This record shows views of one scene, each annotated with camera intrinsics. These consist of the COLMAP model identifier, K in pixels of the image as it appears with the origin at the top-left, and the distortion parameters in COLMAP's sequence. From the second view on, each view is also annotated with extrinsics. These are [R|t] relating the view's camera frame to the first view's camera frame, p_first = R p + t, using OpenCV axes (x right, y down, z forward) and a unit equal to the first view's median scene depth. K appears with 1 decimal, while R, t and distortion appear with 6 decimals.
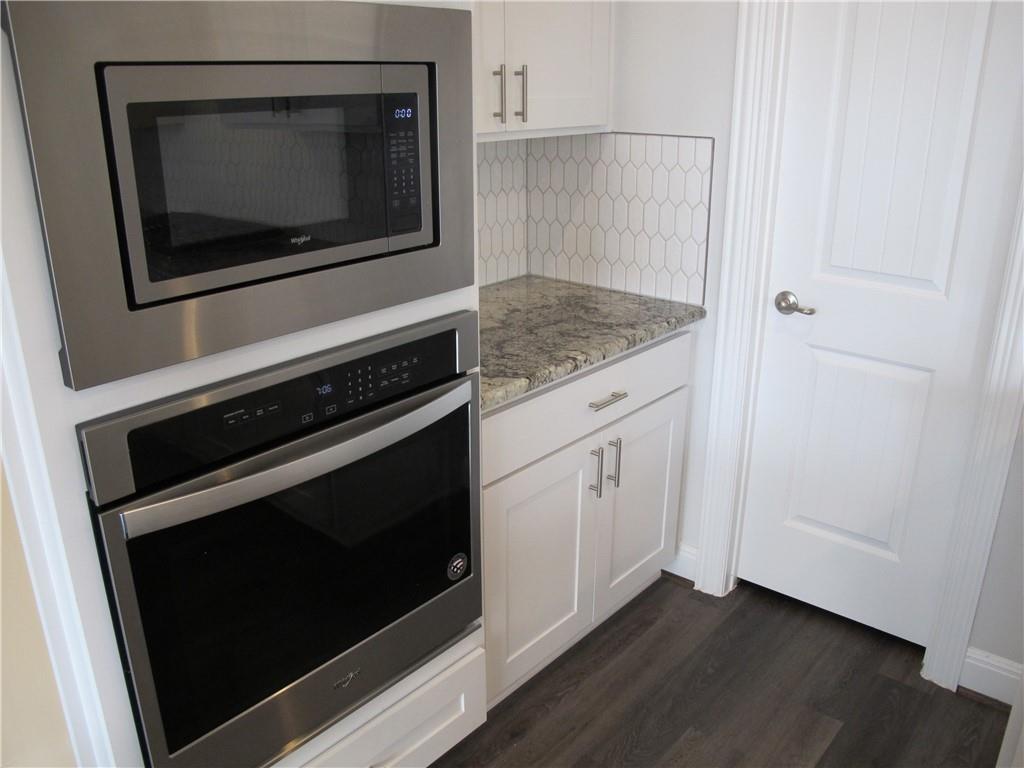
lens RADIAL K [[863.1, 0, 514.6], [0, 863.1, 378.1], [0, 0, 1]] dist [-0.140819, 0.094400]
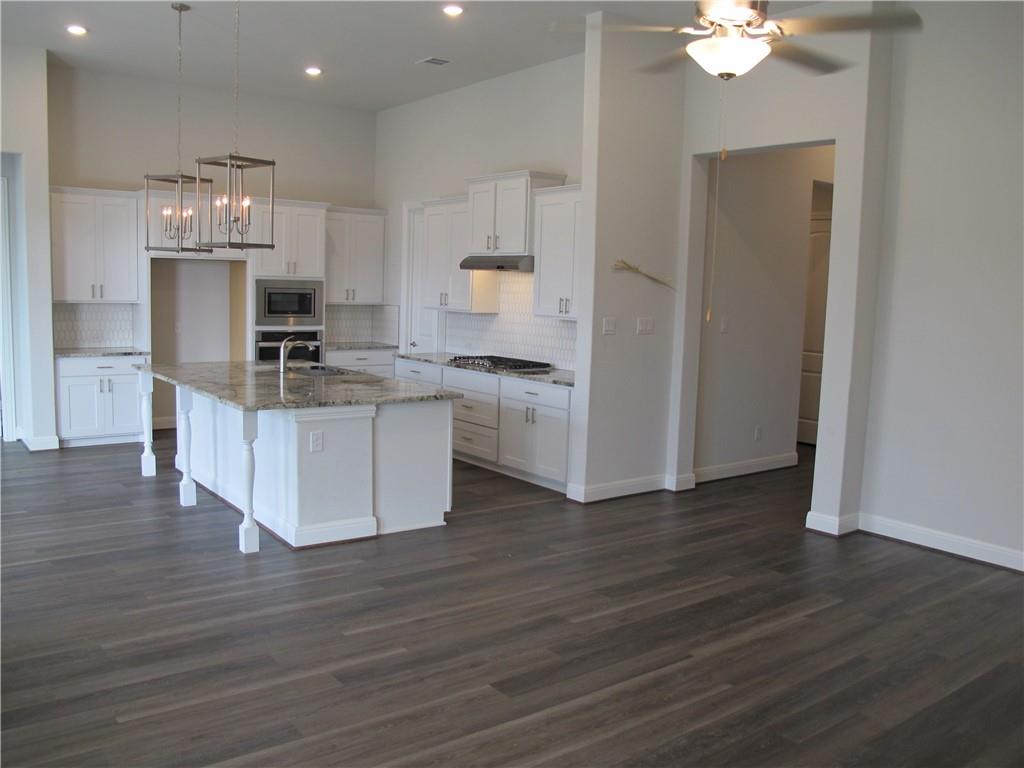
lens RADIAL K [[863.1, 0, 547.5], [0, 863.1, 401.6], [0, 0, 1]] dist [-0.140819, 0.094400]
pose [[0.982585, 0.056842, -0.176908, 2.555731], [-0.093249, 0.974339, -0.204862, 1.468915], [0.160724, 0.217790, 0.962671, -4.306088]]
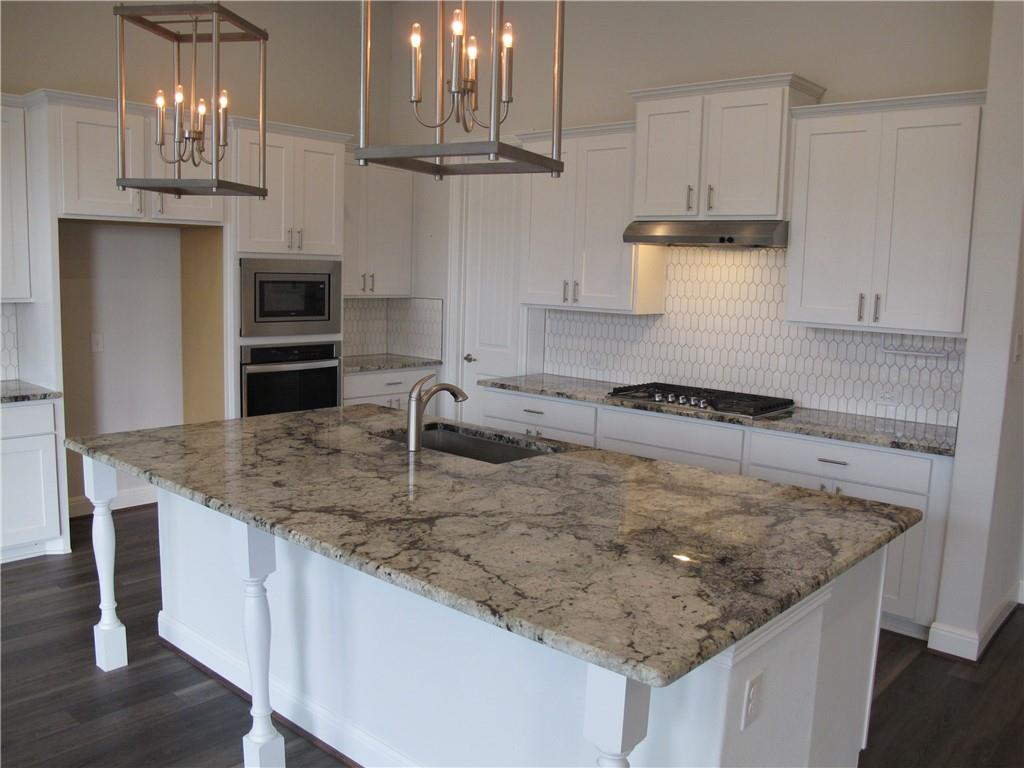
lens RADIAL K [[863.1, 0, 538.6], [0, 863.1, 397.8], [0, 0, 1]] dist [-0.140819, 0.094400]
pose [[0.999489, 0.031847, 0.002796, 0.796386], [-0.030670, 0.979857, -0.197333, 0.856190], [-0.009024, 0.197147, 0.980332, -2.520762]]
